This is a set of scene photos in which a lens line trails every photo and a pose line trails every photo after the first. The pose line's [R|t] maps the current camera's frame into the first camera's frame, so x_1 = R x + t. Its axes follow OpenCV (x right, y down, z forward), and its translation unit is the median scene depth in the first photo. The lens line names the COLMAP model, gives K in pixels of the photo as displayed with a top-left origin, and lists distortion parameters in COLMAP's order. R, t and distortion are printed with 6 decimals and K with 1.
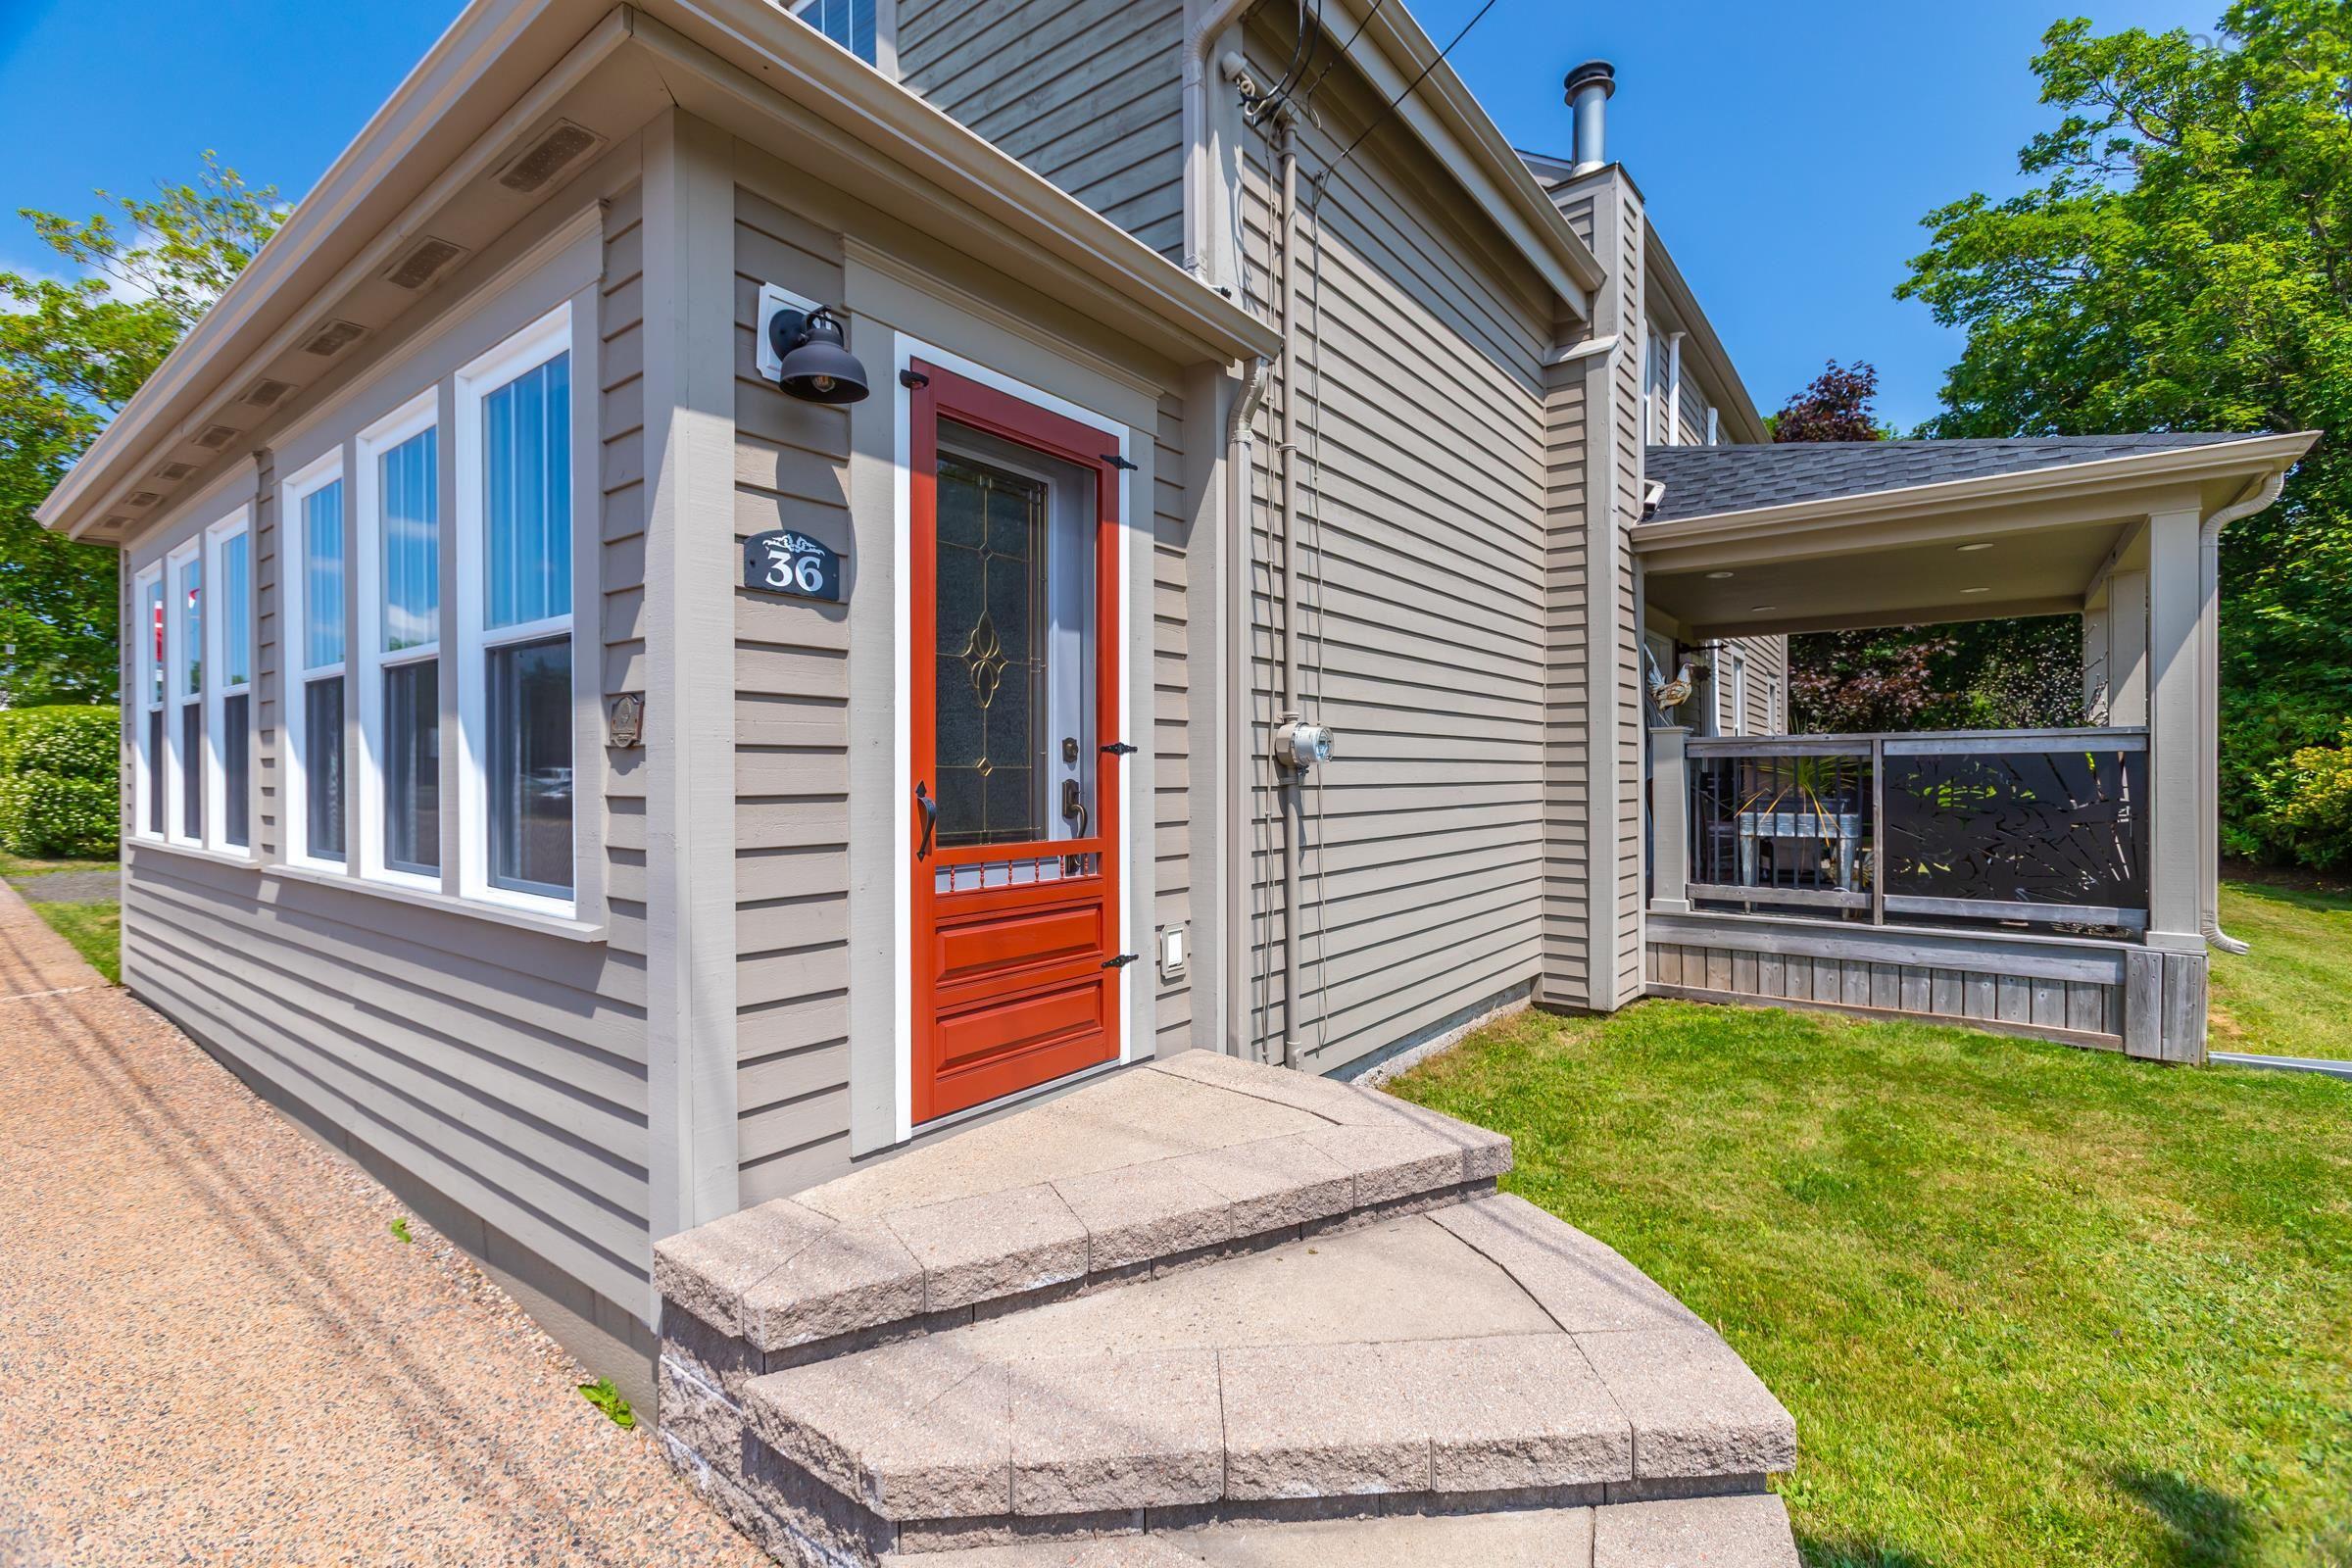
lens RADIAL K [[1046.7, 0, 1179.5], [0, 1046.7, 776.9], [0, 0, 1]] dist [-0.008335, 0.000659]
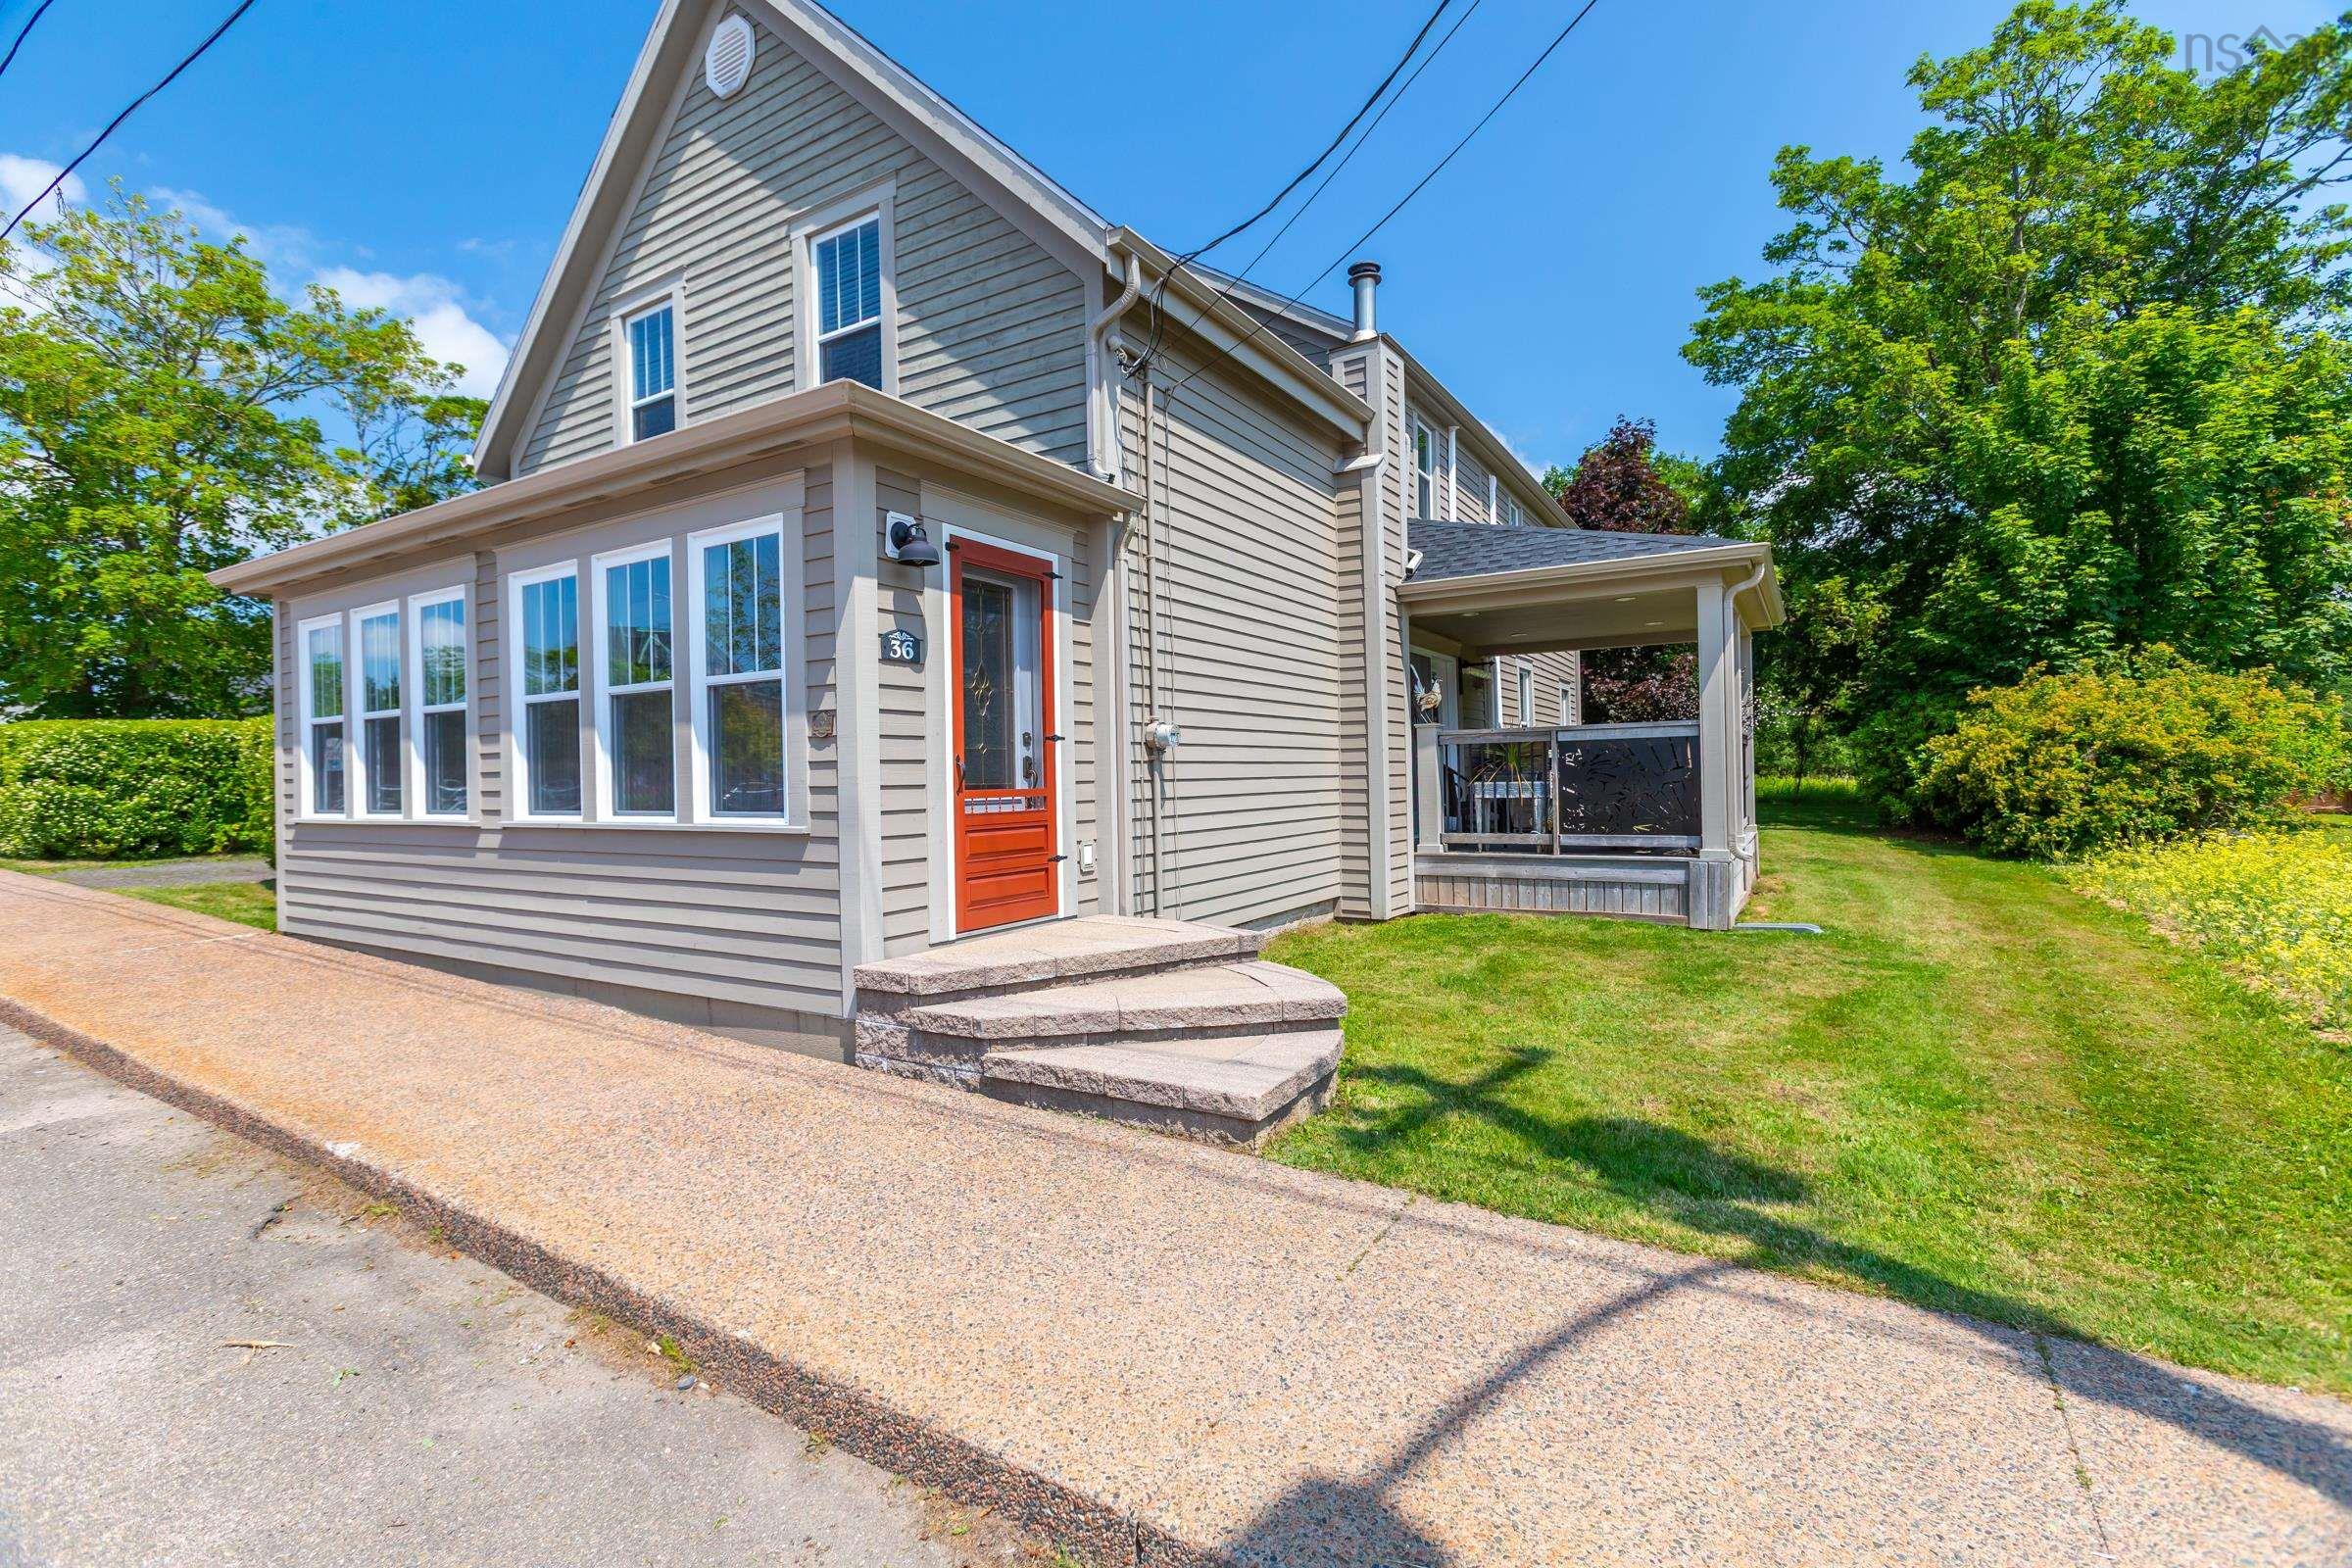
lens RADIAL K [[1046.7, 0, 1168.5], [0, 1046.7, 780.2], [0, 0, 1]] dist [-0.008335, 0.000659]
pose [[0.995587, -0.015452, 0.092559, -0.020690], [0.015462, 0.999880, 0.000610, 0.029225], [-0.092557, 0.000824, 0.995707, -0.492667]]
